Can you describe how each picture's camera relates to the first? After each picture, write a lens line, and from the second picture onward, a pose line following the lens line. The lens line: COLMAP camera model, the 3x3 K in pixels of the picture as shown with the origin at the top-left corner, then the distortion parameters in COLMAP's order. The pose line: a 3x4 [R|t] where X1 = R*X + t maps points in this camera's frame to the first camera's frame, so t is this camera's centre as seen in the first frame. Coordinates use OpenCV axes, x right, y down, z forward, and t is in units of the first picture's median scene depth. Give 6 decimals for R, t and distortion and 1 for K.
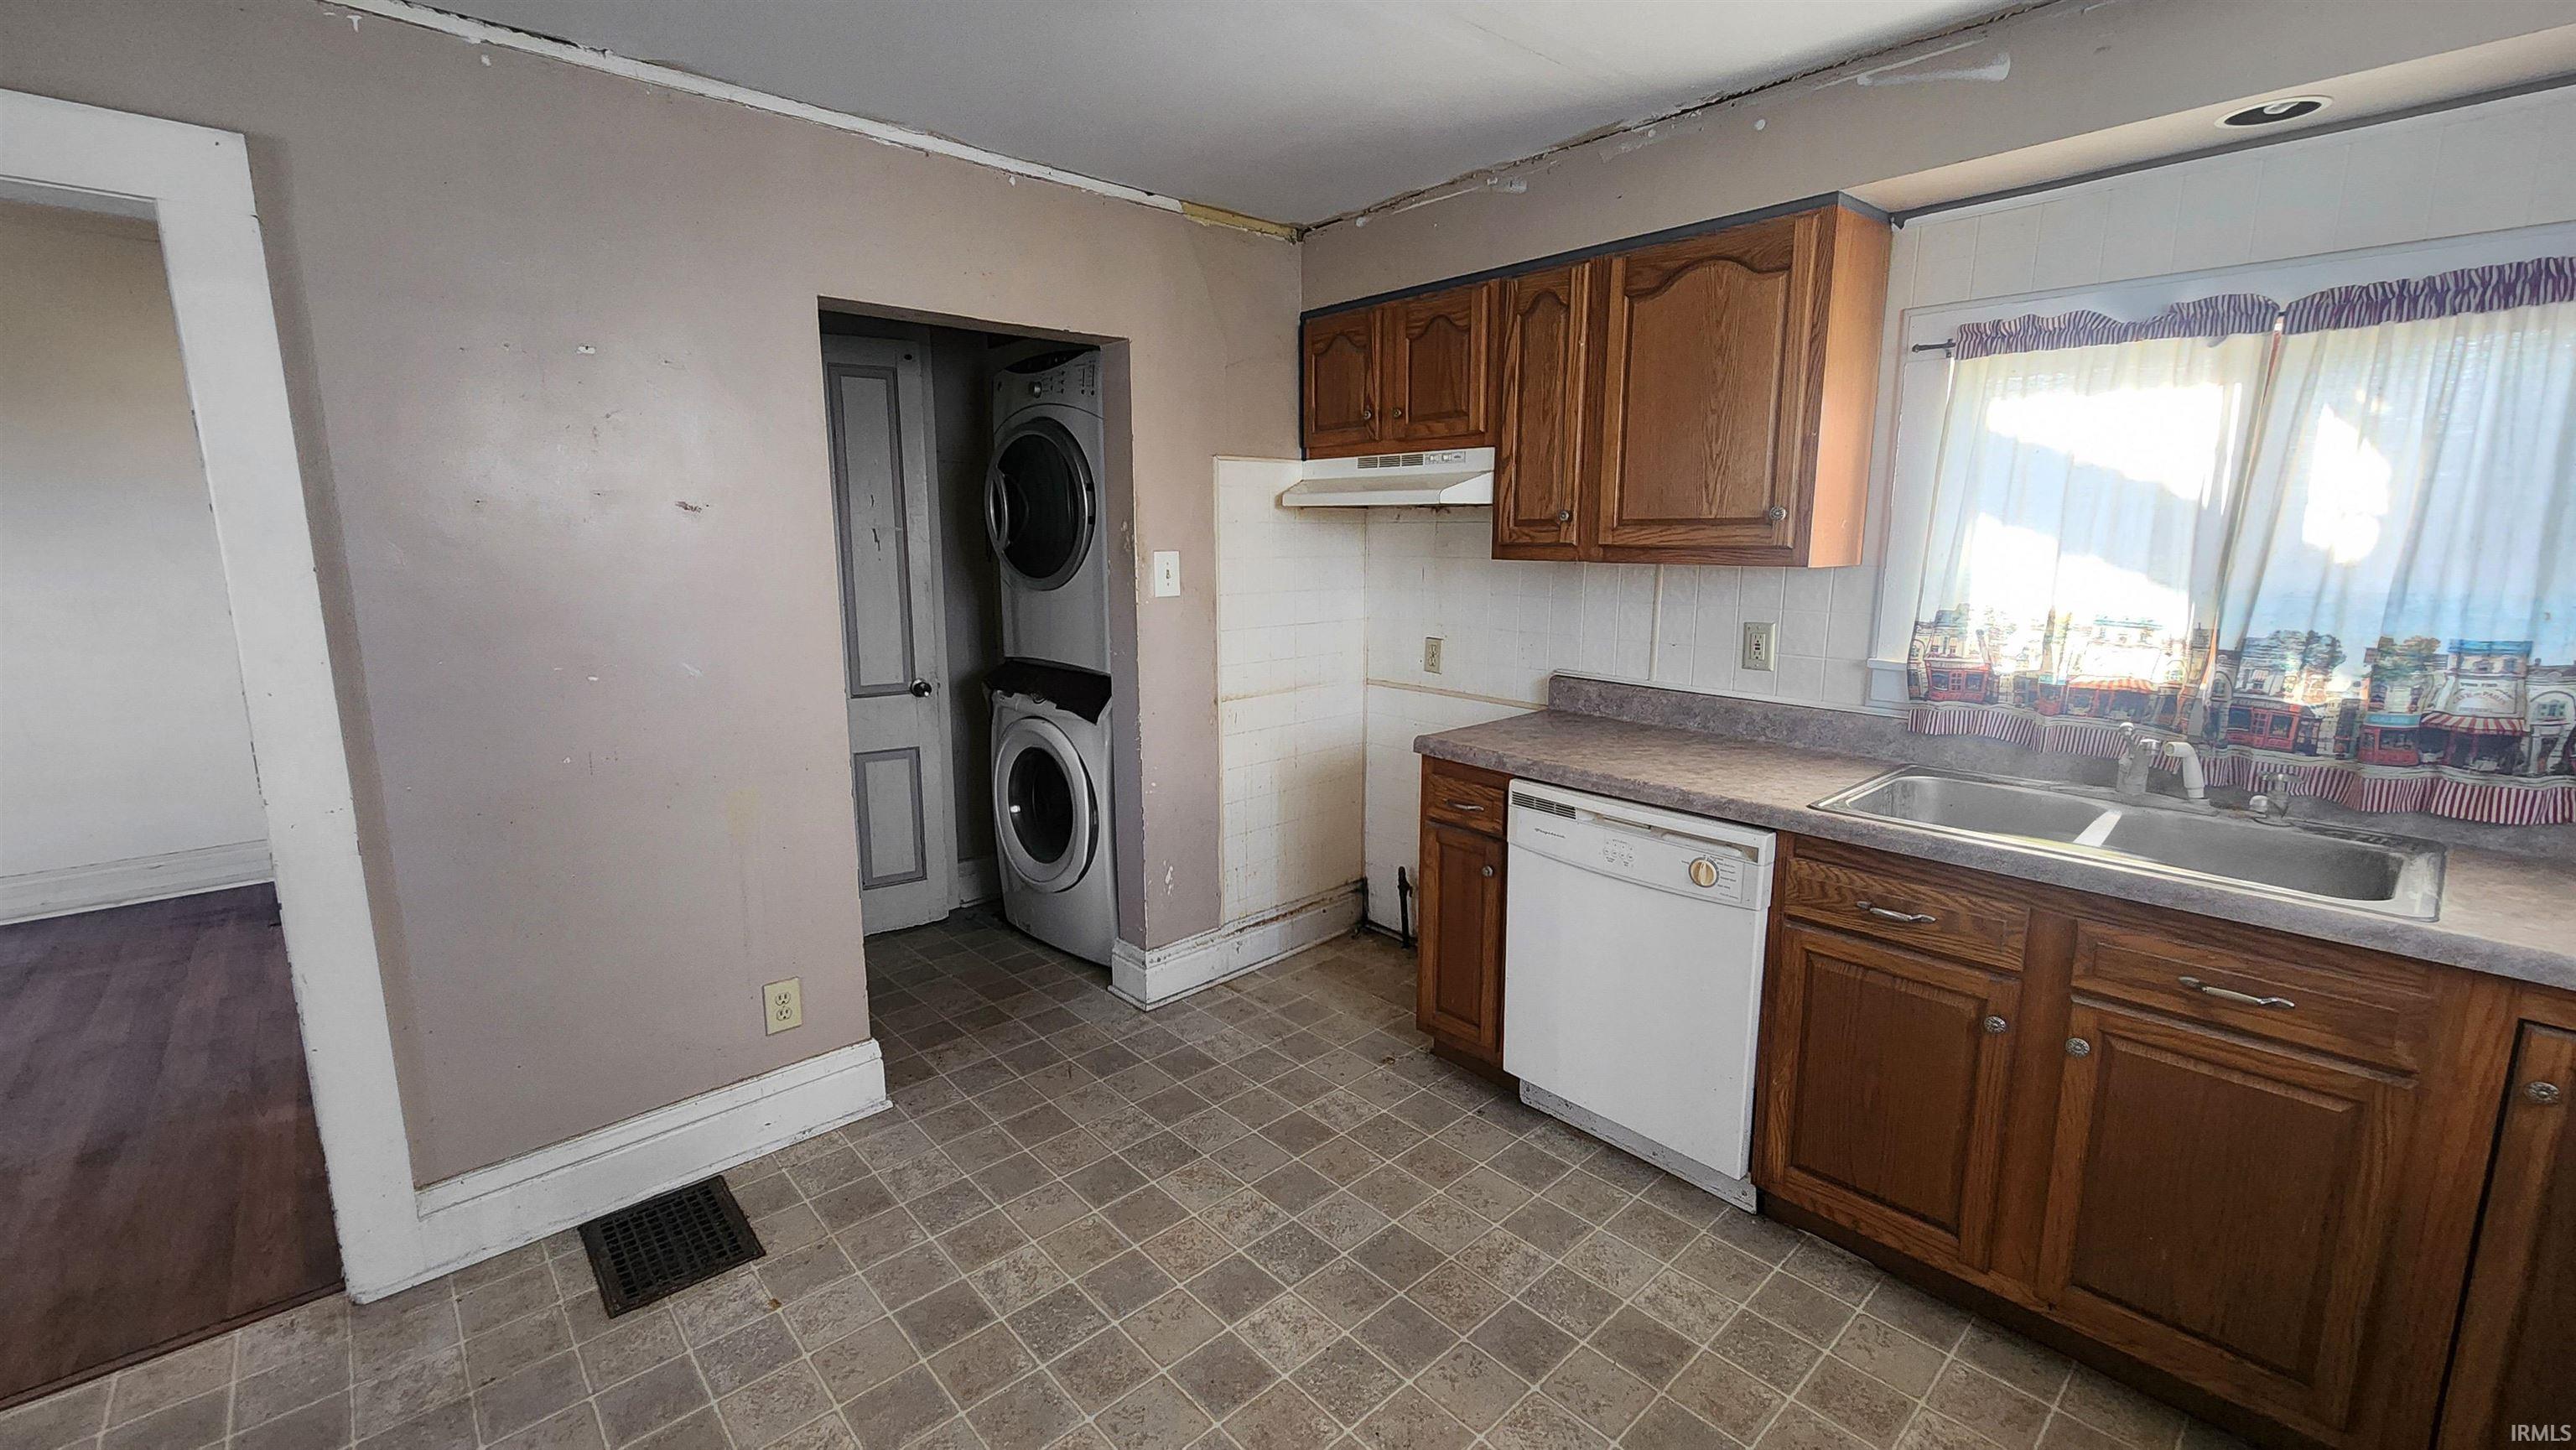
lens RADIAL K [[1059.5, 0, 1289.8], [0, 1059.5, 718.1], [0, 0, 1]] dist [0.003969, -0.000687]
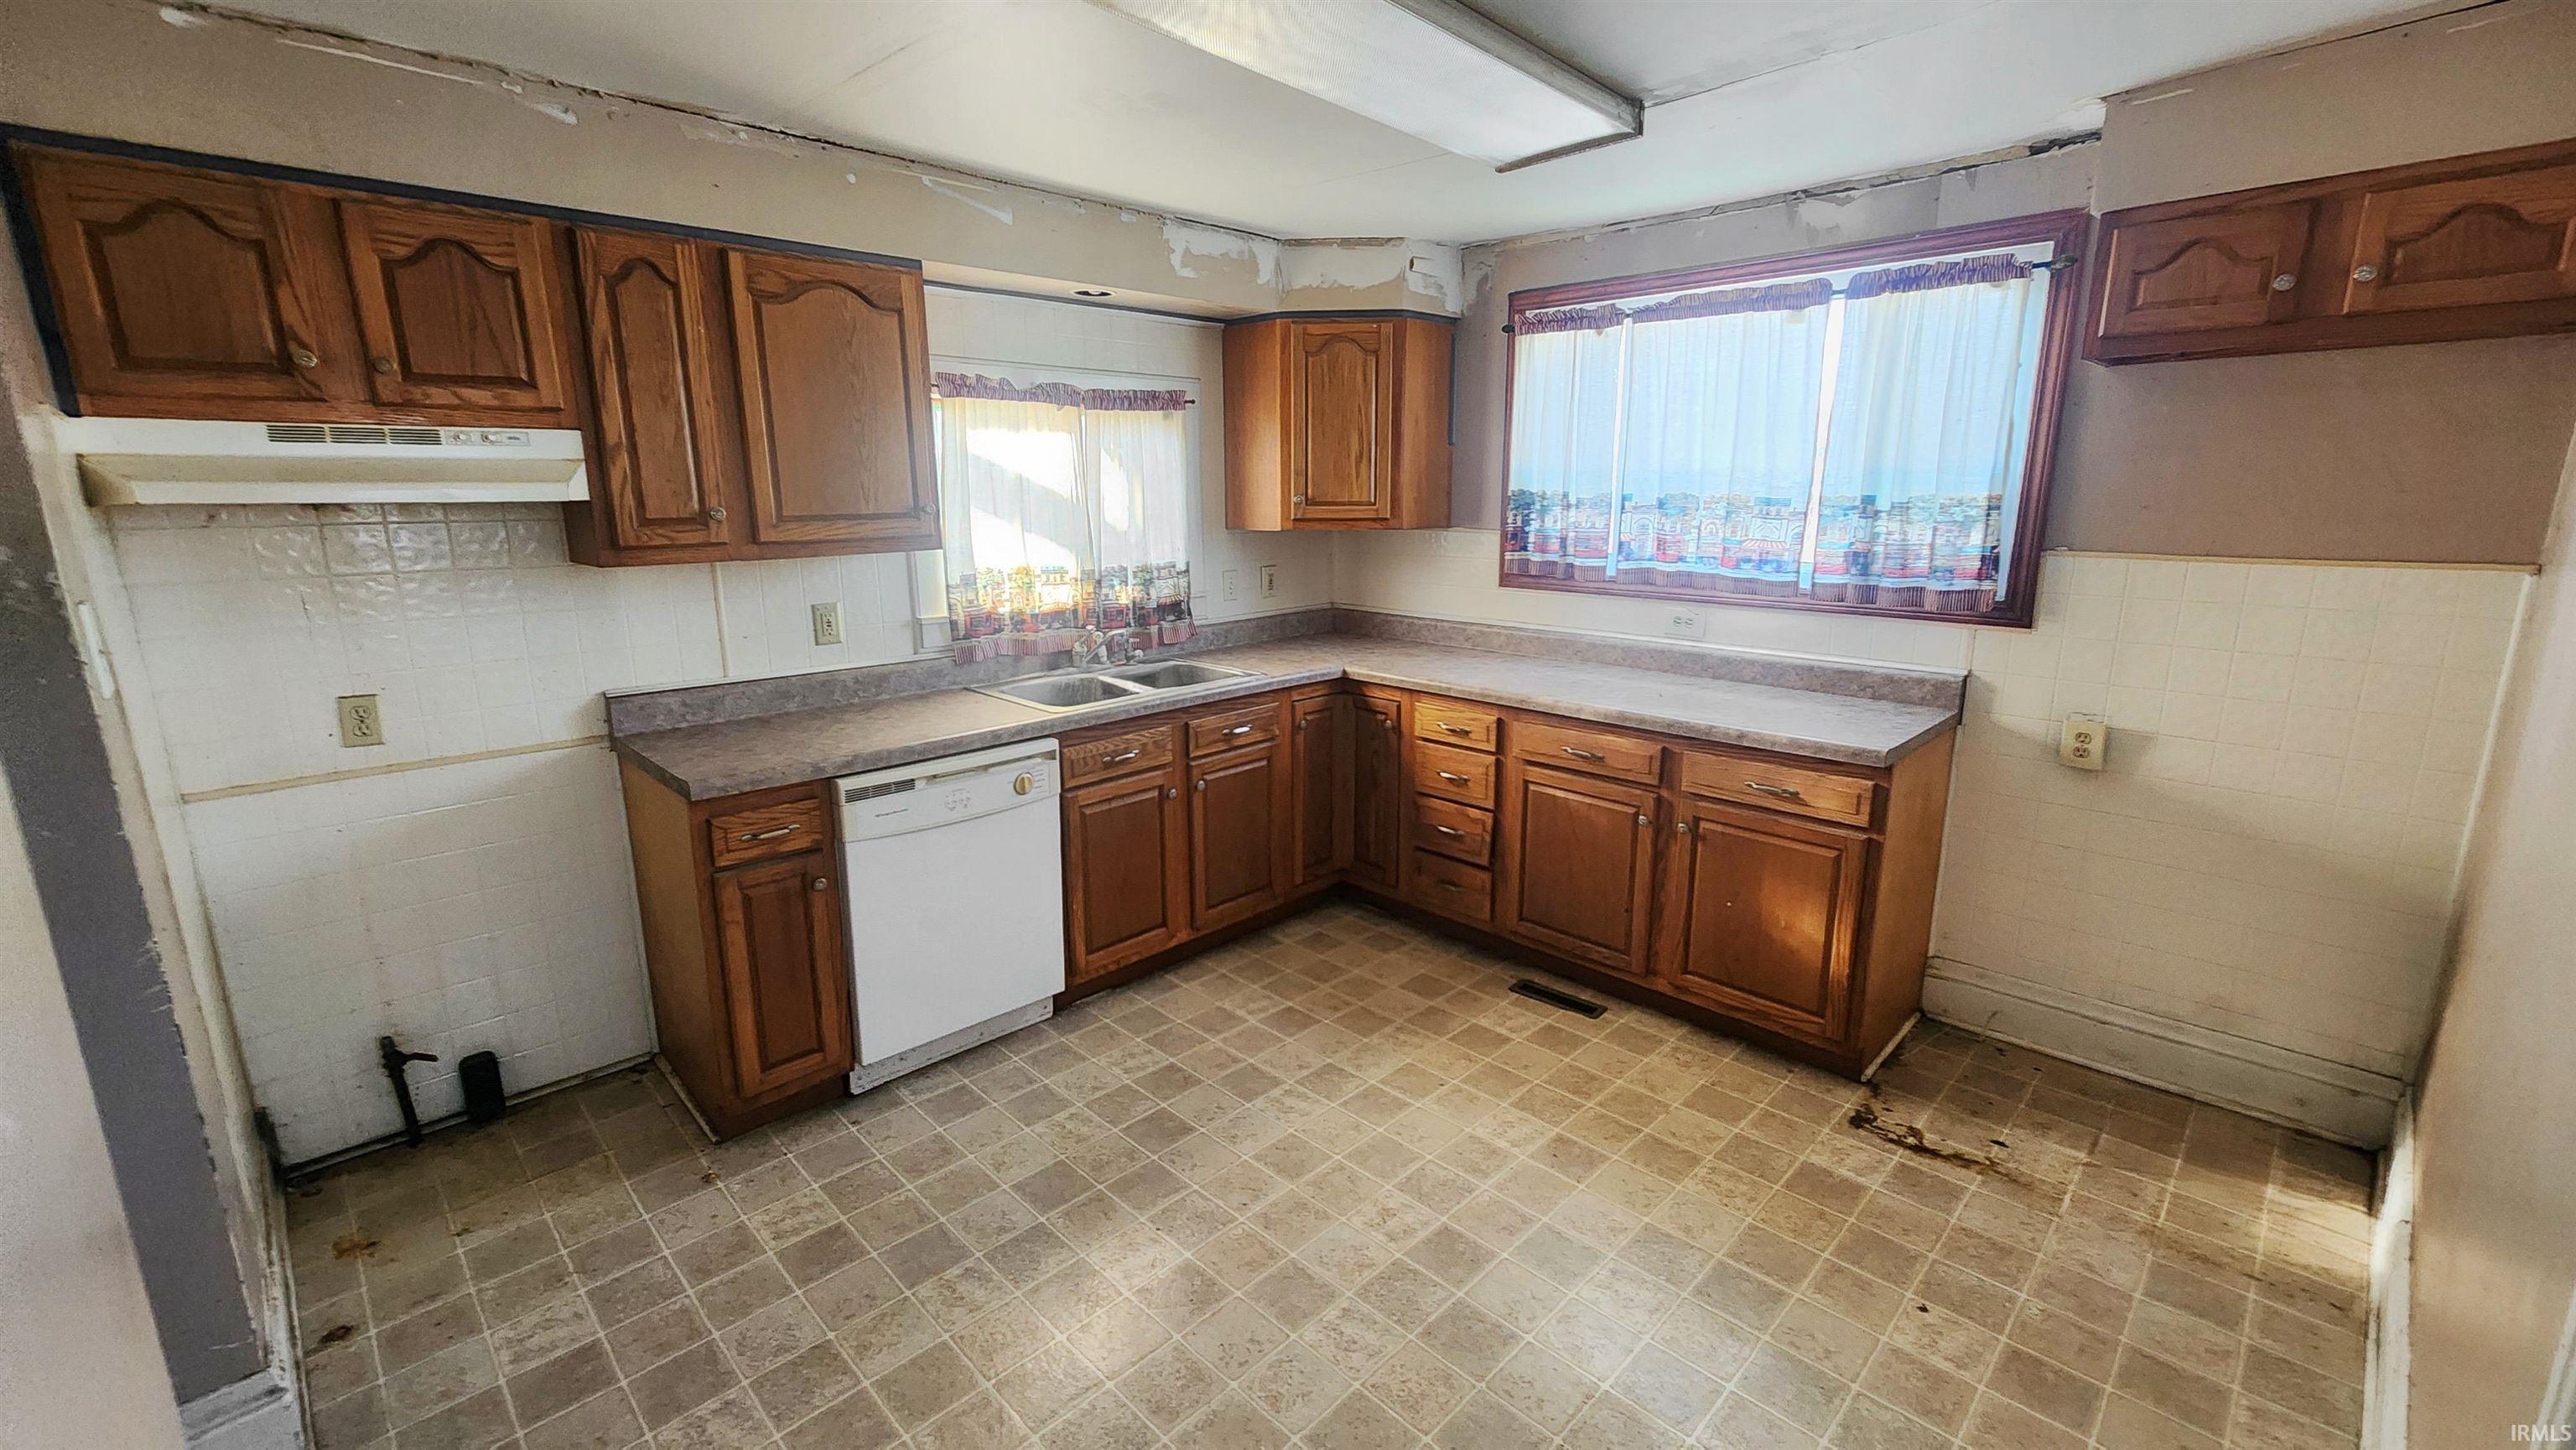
lens RADIAL K [[1059.5, 0, 1243.1], [0, 1059.5, 721.1], [0, 0, 1]] dist [0.003969, -0.000687]
pose [[-0.025024, -0.212613, 0.976816, -0.802974], [0.188007, 0.958686, 0.213484, -0.143499], [-0.981849, 0.188990, 0.015982, 0.633866]]
